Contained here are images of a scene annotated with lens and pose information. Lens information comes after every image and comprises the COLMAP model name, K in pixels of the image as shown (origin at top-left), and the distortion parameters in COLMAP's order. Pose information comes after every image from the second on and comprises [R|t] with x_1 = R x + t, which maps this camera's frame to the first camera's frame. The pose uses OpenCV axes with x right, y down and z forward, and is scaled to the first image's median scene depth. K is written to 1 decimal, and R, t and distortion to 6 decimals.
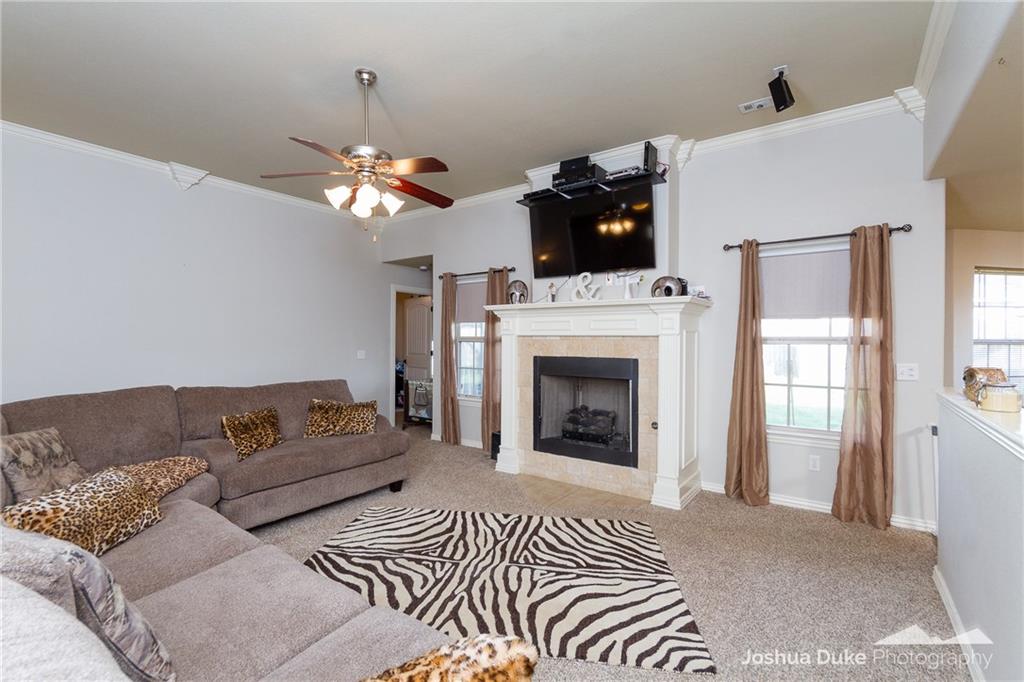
lens RADIAL K [[474.1, 0, 505.3], [0, 474.1, 338.4], [0, 0, 1]] dist [0.000354, -0.000187]
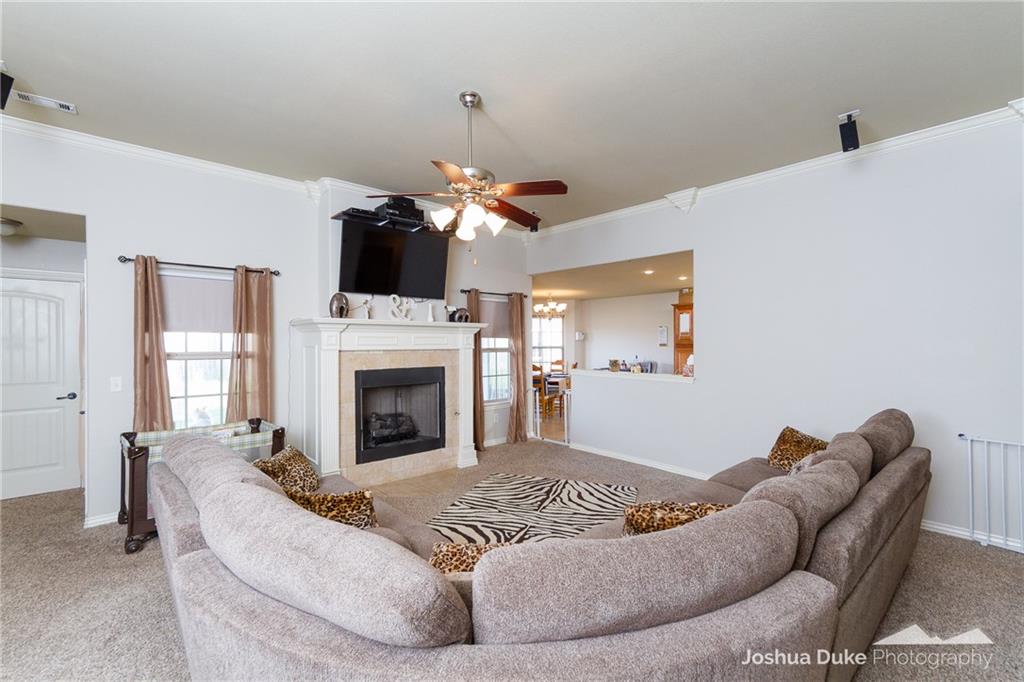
lens RADIAL K [[434.1, 0, 512.0], [0, 434.1, 341.0], [0, 0, 1]] dist [-0.001803, -0.000050]
pose [[0.187891, 0.013433, 0.982098, -0.950407], [0.009060, 0.999840, -0.015409, -0.009177], [-0.982148, 0.011793, 0.187739, 0.612433]]
